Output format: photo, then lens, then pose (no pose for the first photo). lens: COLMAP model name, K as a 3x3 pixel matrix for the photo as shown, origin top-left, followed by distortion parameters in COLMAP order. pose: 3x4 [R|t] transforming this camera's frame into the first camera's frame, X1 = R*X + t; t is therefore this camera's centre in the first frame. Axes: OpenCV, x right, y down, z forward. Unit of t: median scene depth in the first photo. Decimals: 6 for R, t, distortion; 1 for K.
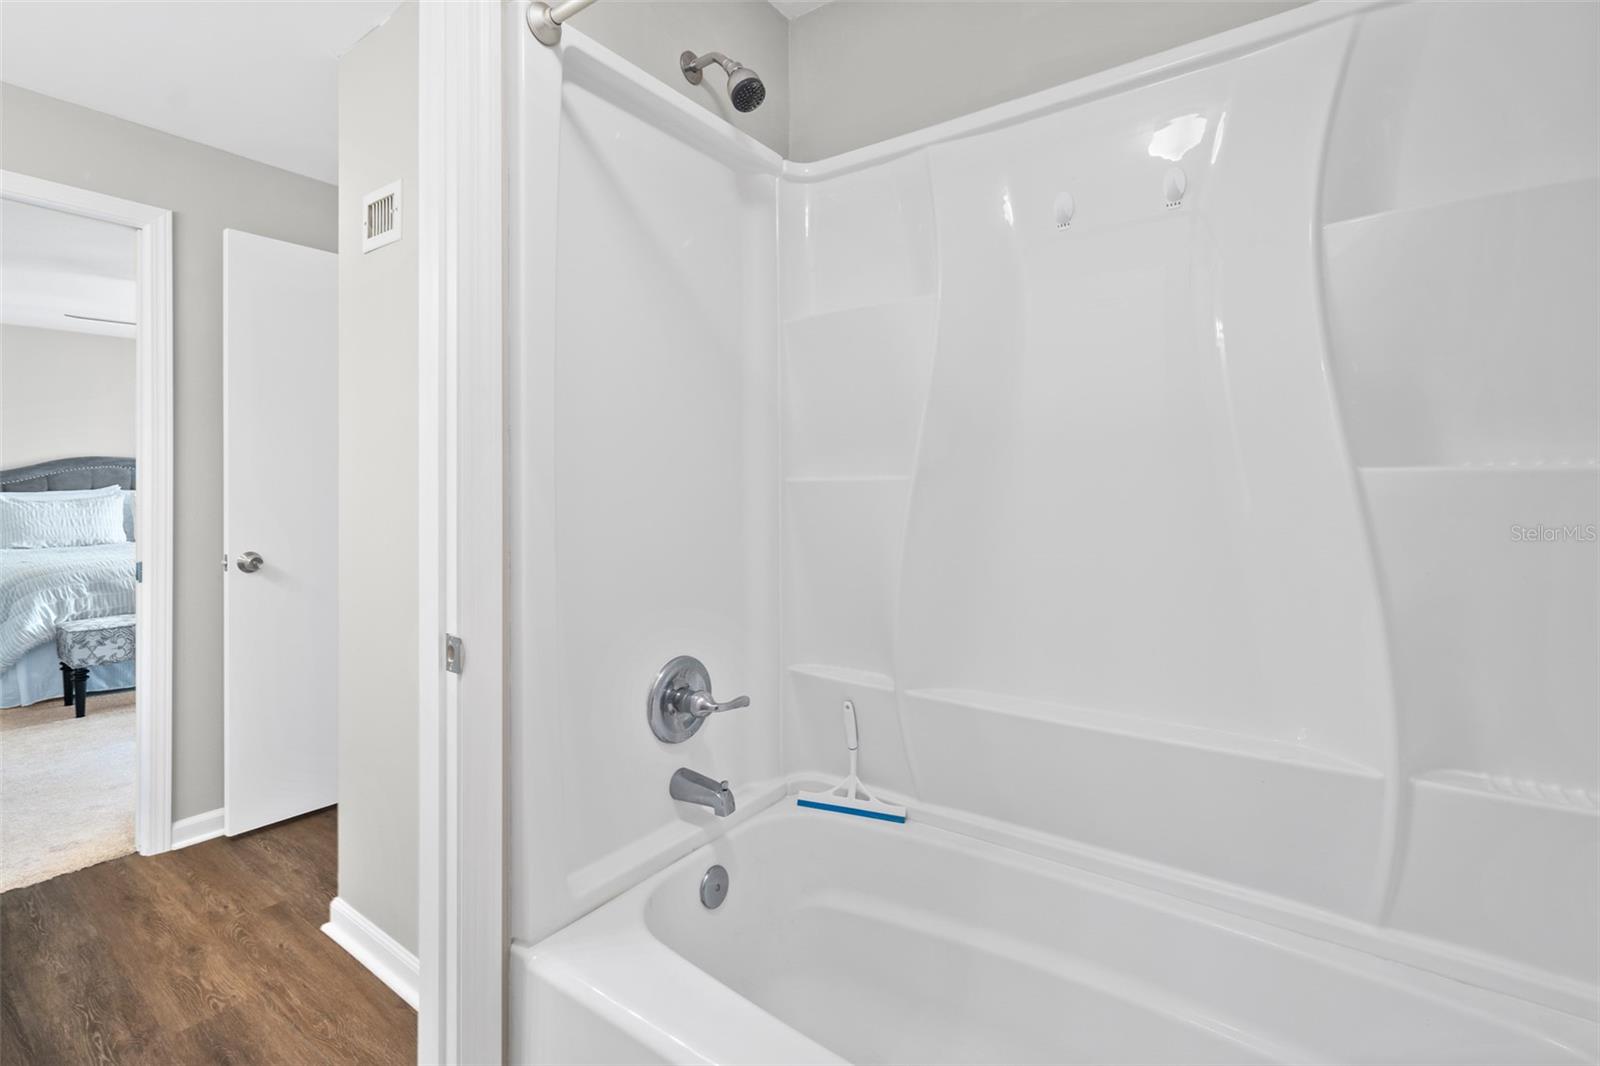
lens RADIAL K [[691.4, 0, 790.9], [0, 691.4, 502.6], [0, 0, 1]] dist [-0.017950, 0.004660]
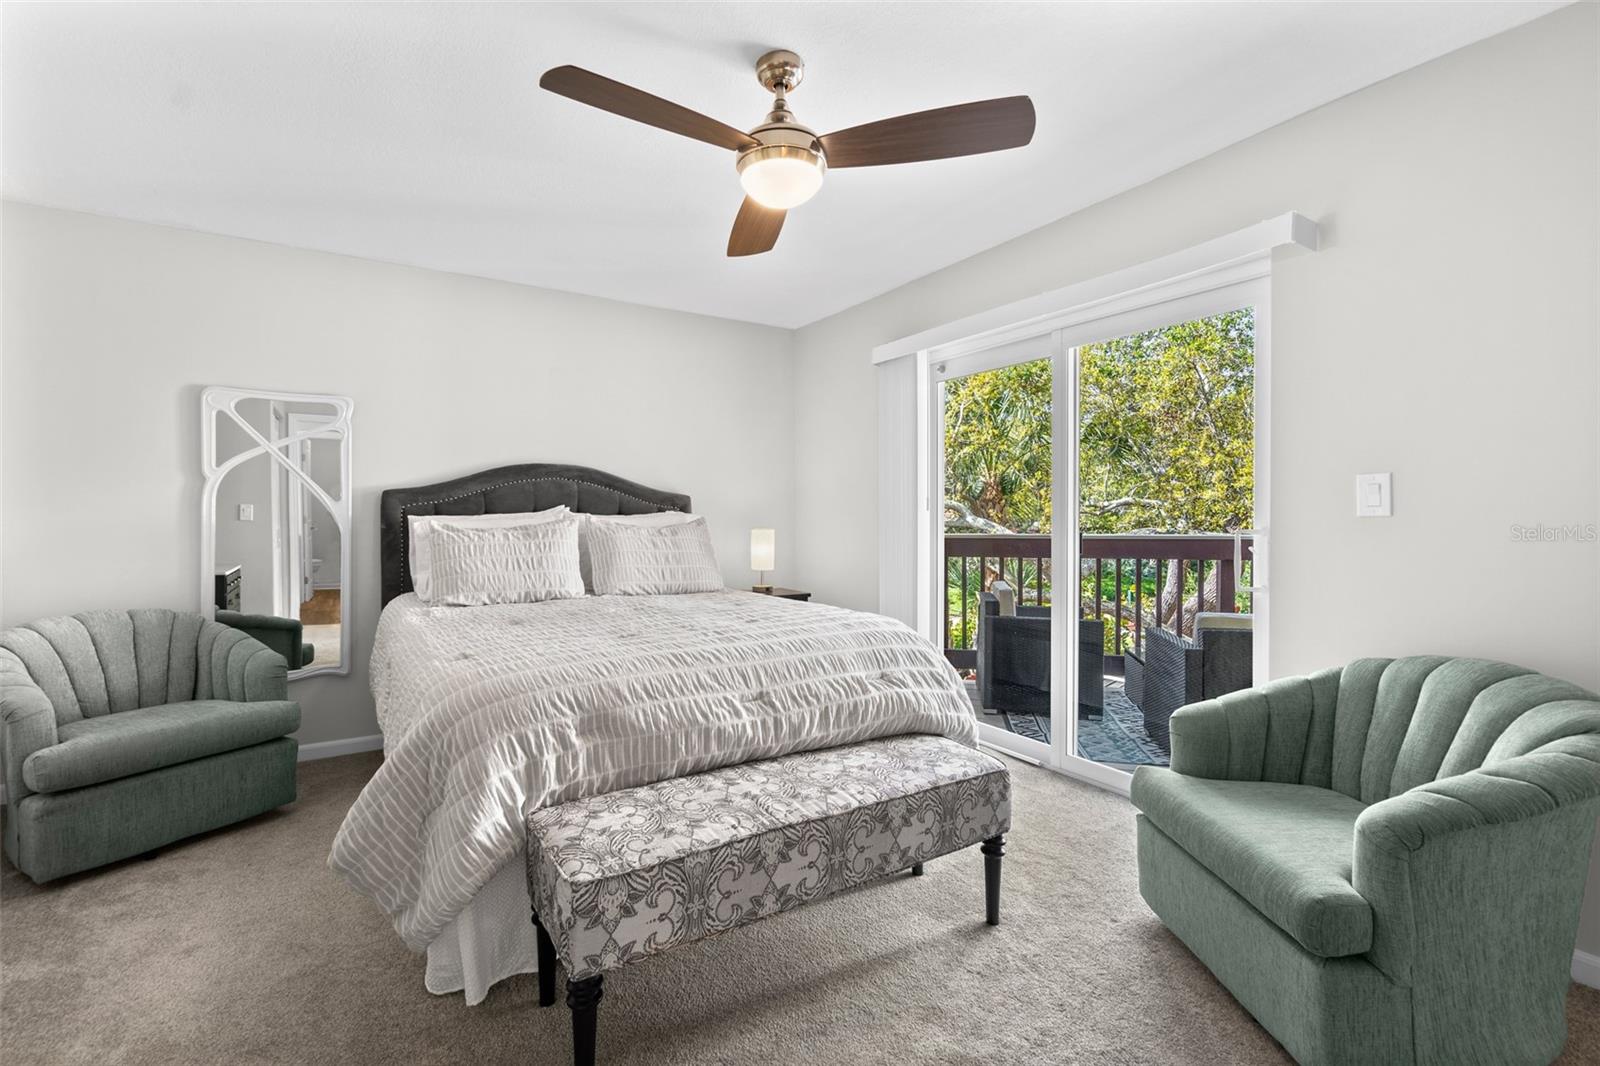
lens RADIAL K [[691.4, 0, 799.5], [0, 691.4, 529.0], [0, 0, 1]] dist [-0.017950, 0.004660]
pose [[0.930719, 0.003361, -0.365719, -0.751710], [-0.003716, 0.999993, -0.000267, -0.004112], [0.365715, 0.001608, 0.930725, 0.651819]]
